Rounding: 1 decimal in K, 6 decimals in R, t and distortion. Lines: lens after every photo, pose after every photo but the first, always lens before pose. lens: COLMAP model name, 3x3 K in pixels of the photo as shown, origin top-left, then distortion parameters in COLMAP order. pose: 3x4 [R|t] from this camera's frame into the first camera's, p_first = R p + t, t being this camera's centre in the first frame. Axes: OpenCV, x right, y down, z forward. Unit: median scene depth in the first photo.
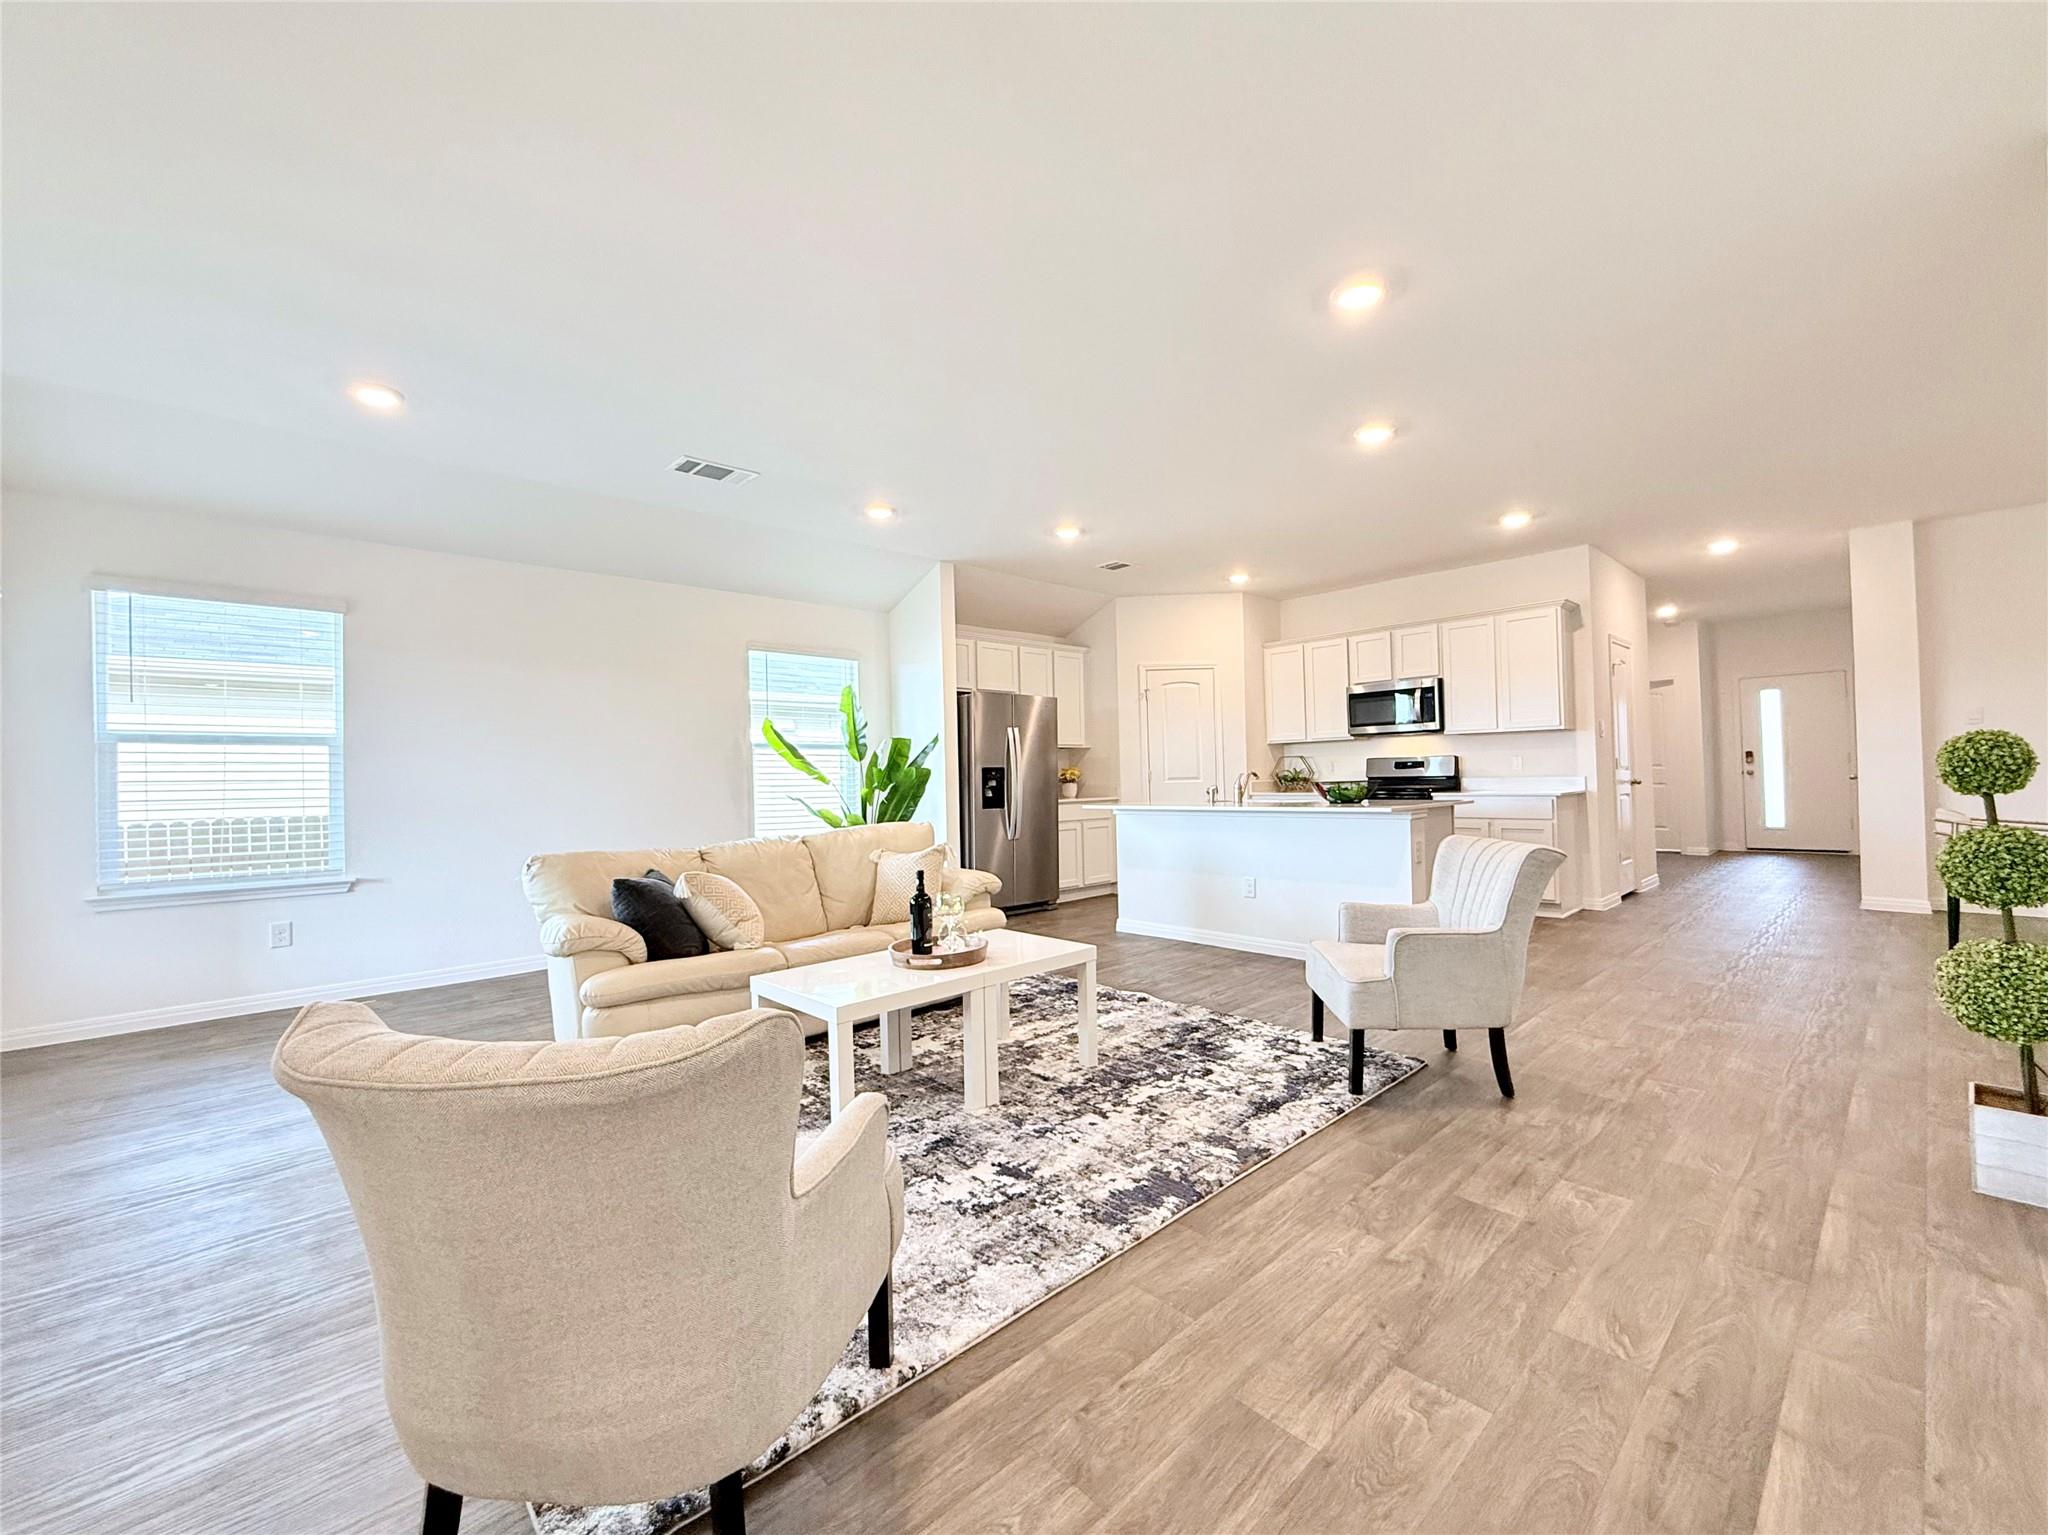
lens RADIAL K [[836.8, 0, 1024.0], [0, 836.8, 767.5], [0, 0, 1]] dist [0.000509, -0.000245]
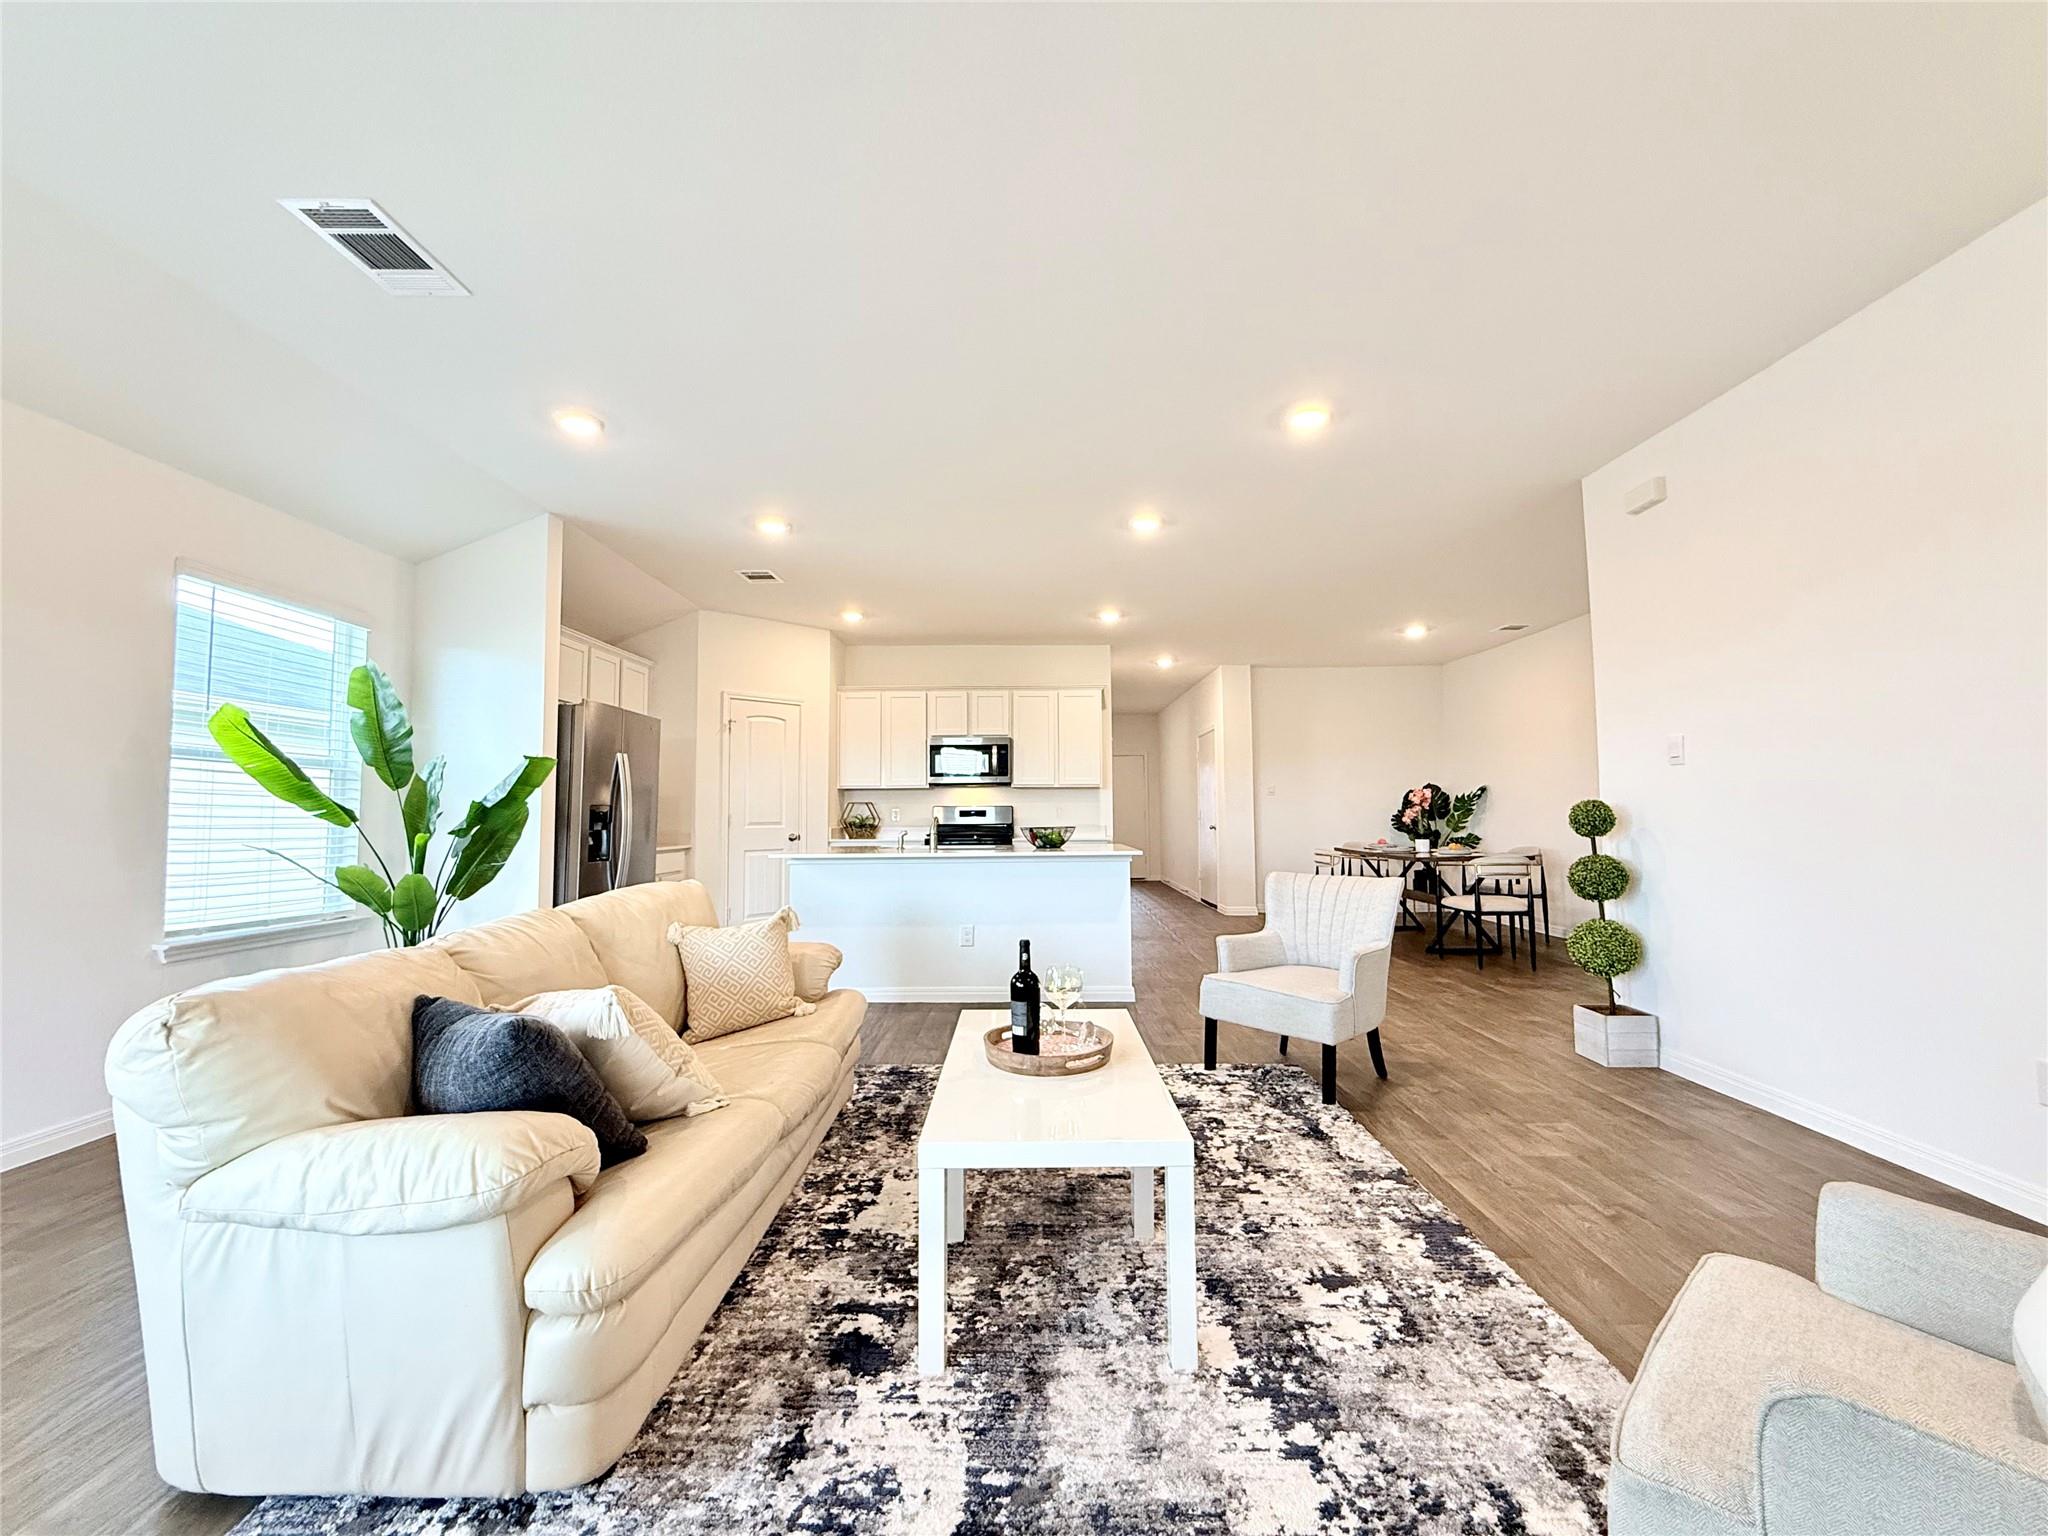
lens RADIAL K [[823.6, 0, 1024.0], [0, 823.6, 768.0], [0, 0, 1]] dist [0.002779, 0.000083]
pose [[0.682306, 0.059681, 0.728627, -0.659369], [-0.016901, 0.997684, -0.065892, 0.017459], [-0.730871, 0.032644, 0.681734, 0.485599]]
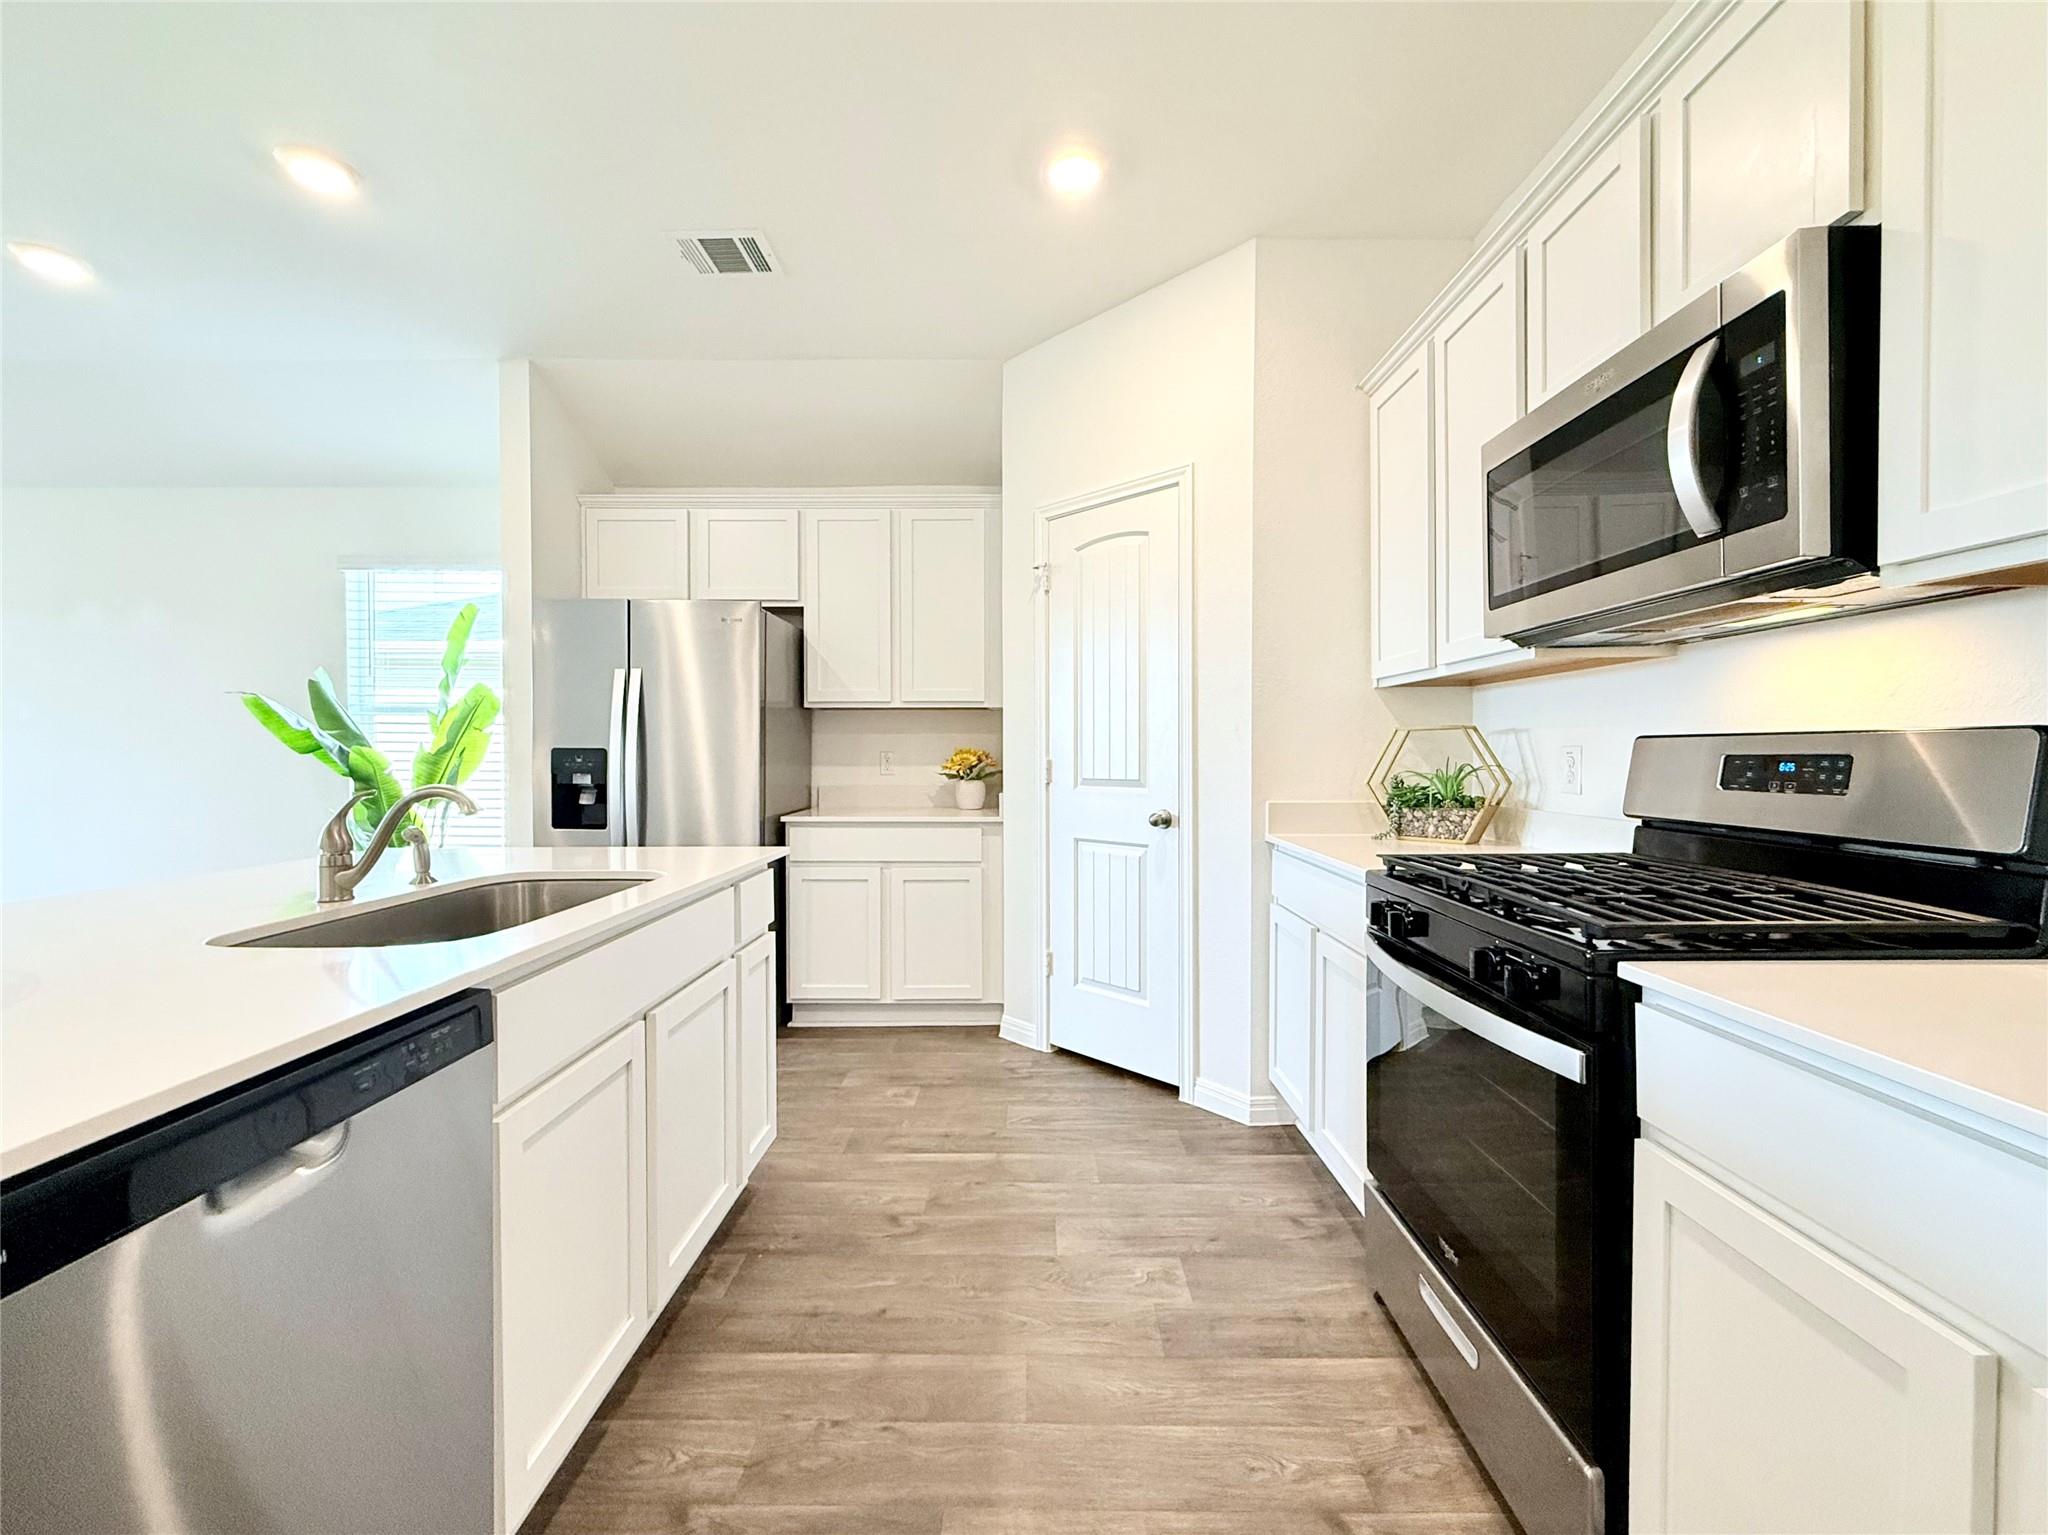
lens RADIAL K [[836.8, 0, 1024.0], [0, 836.8, 767.5], [0, 0, 1]] dist [0.000509, -0.000245]
pose [[0.740492, 0.034615, -0.671173, 1.062578], [-0.009078, 0.999097, 0.041512, -0.025002], [0.672004, -0.024647, 0.740137, 1.675125]]
